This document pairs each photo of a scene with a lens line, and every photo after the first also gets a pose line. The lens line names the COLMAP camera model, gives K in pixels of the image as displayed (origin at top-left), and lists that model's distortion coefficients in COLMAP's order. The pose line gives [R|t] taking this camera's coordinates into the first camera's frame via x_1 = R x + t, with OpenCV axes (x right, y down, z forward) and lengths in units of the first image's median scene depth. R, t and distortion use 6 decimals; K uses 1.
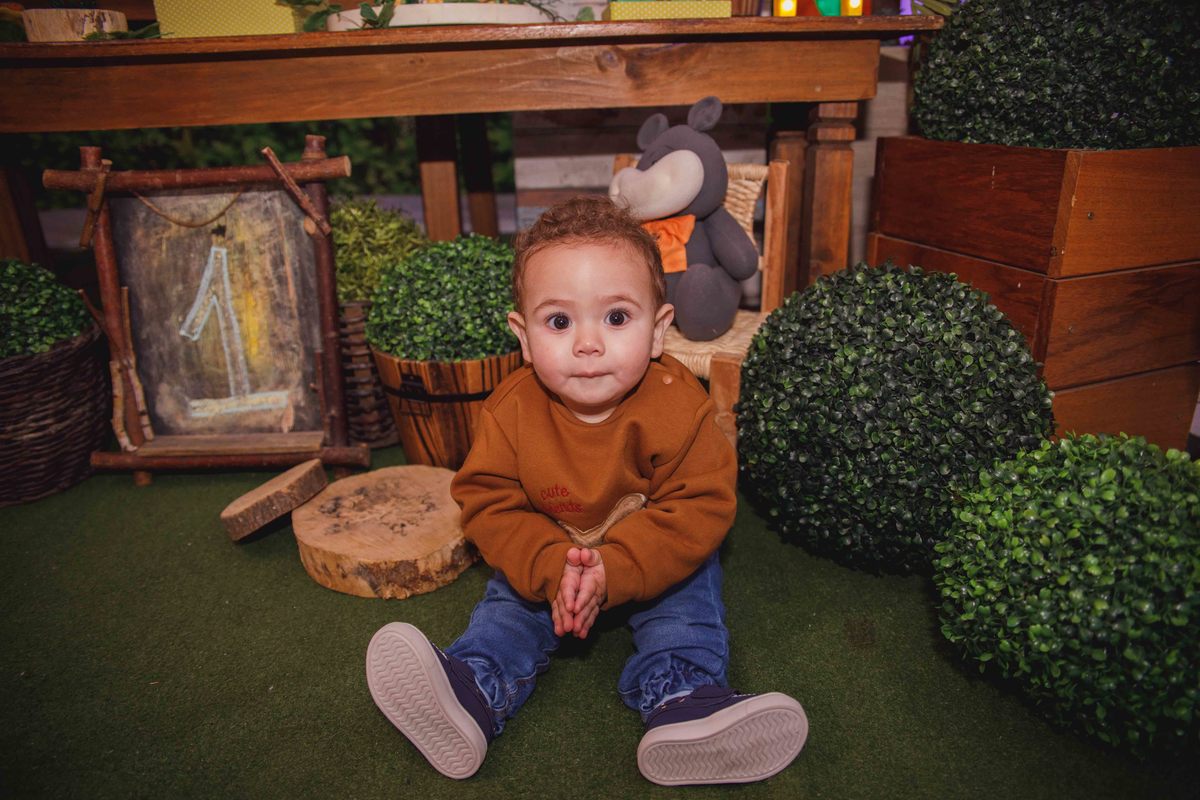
lens RADIAL K [[797.9, 0, 603.6], [0, 797.9, 397.7], [0, 0, 1]] dist [-0.122321, 0.081262]
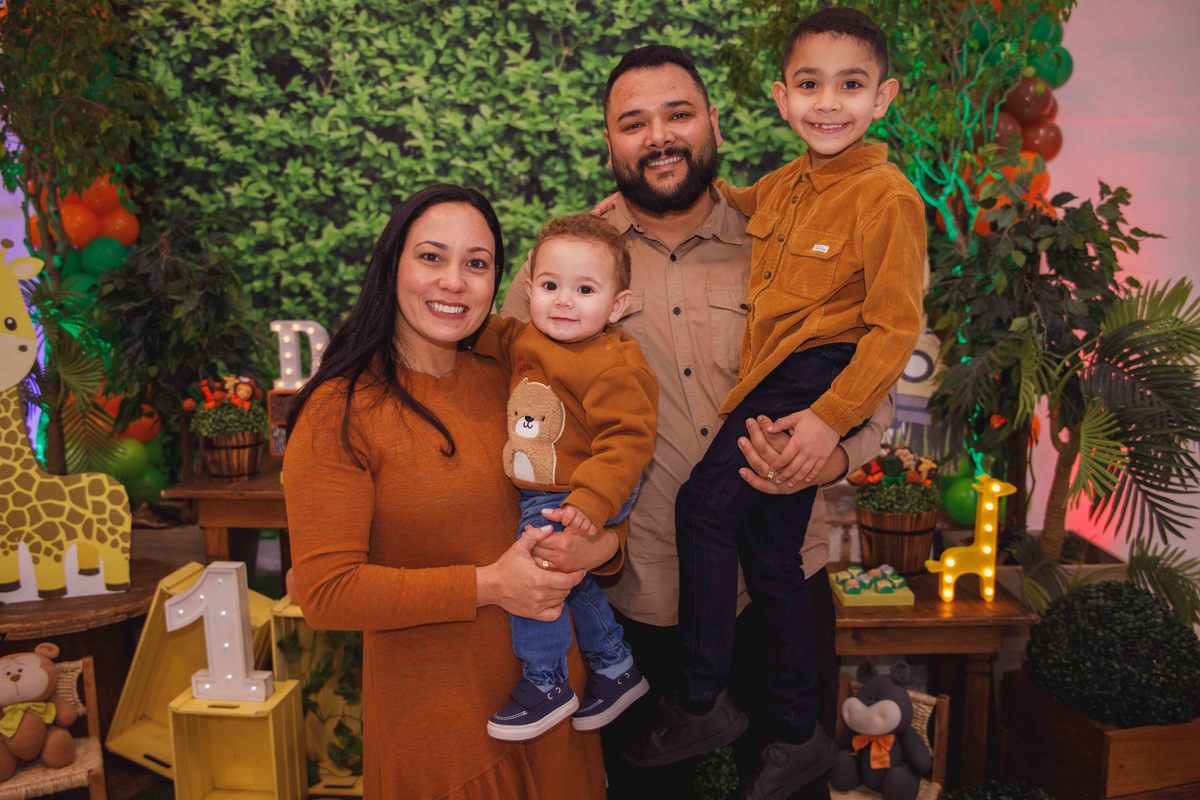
lens RADIAL K [[997.4, 0, 598.4], [0, 997.4, 406.3], [0, 0, 1]] dist [-0.086562, 0.083149]
pose [[0.994605, 0.025408, -0.100573, -0.317678], [-0.047635, 0.973140, -0.225234, -0.391781], [0.092149, 0.228809, 0.969100, -1.258204]]
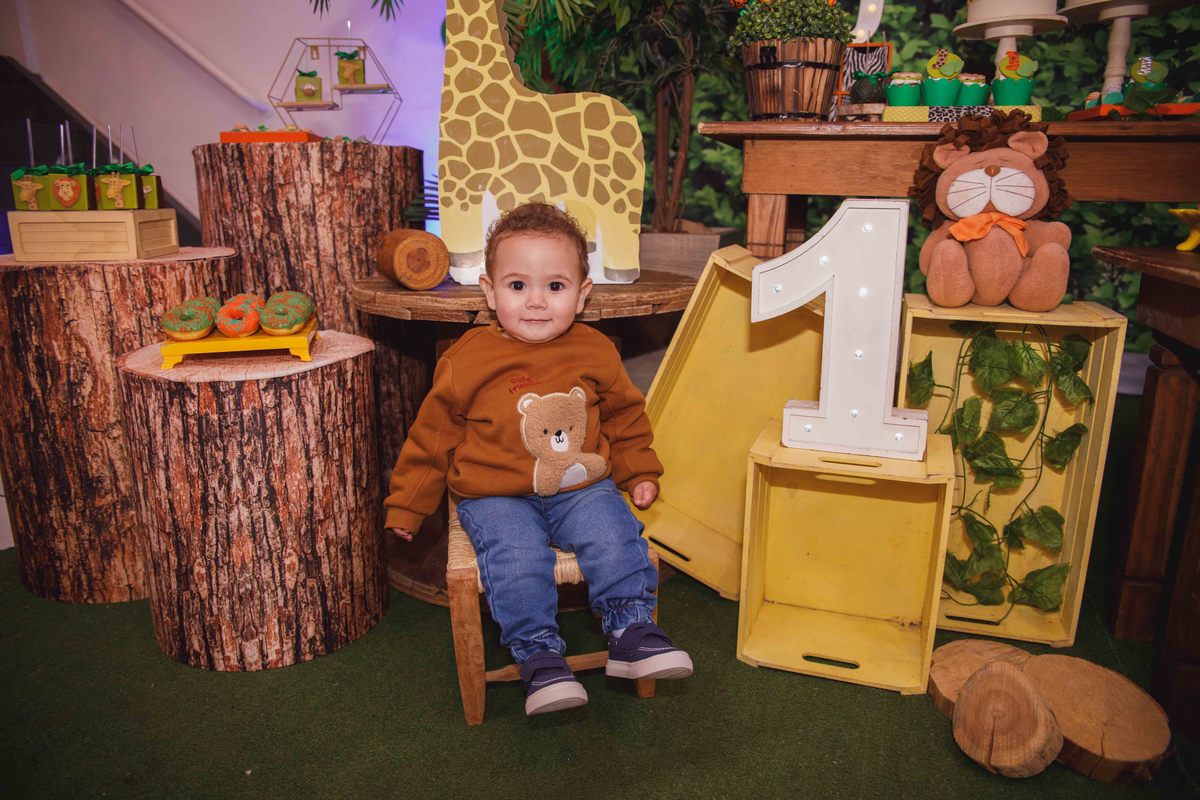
lens RADIAL K [[807.9, 0, 602.3], [0, 807.9, 402.0], [0, 0, 1]] dist [-0.121824, 0.084907]
pose [[0.935550, 0.112993, -0.334632, -1.371592], [-0.148060, 0.985646, -0.081123, -0.128601], [0.320663, 0.125440, 0.938851, -0.021550]]
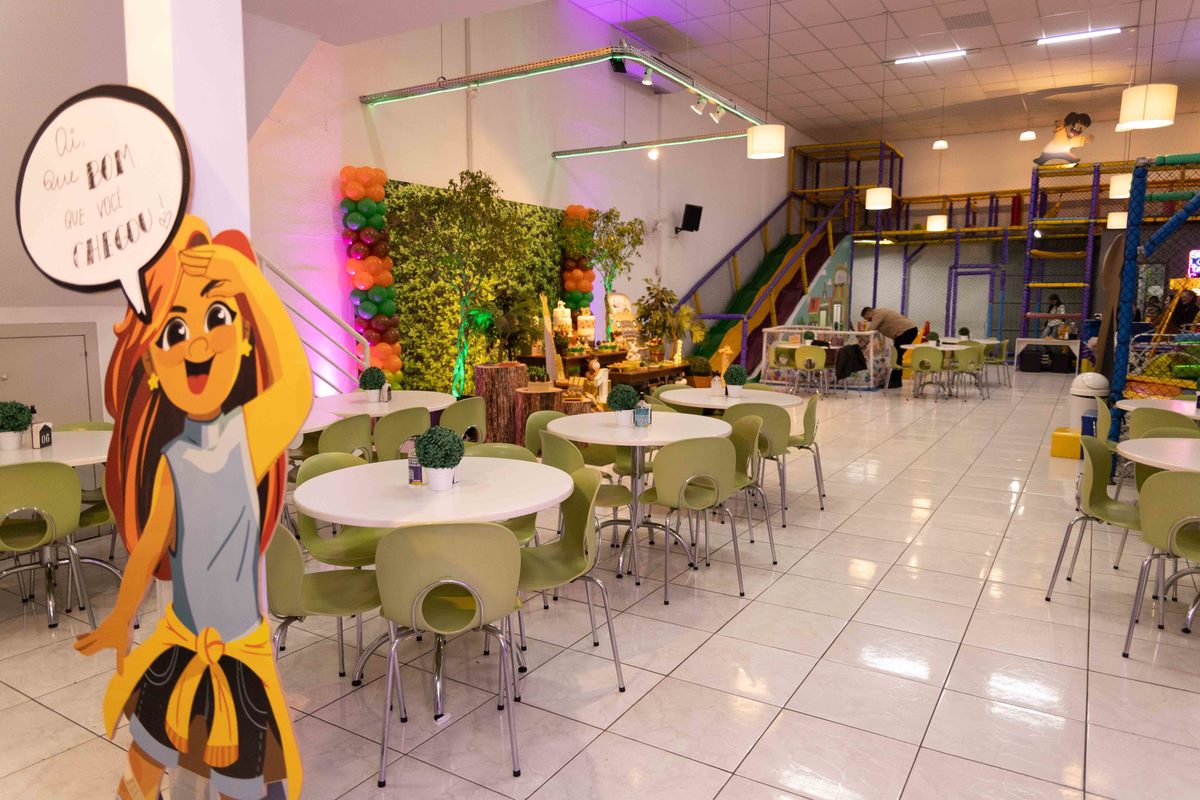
lens RADIAL K [[797.9, 0, 603.6], [0, 797.9, 397.7], [0, 0, 1]] dist [-0.122321, 0.081262]
pose [[0.539140, -0.074832, 0.838885, -8.139176], [0.283656, 0.953987, -0.097203, 0.534413], [-0.793011, 0.290361, 0.535559, -3.190902]]
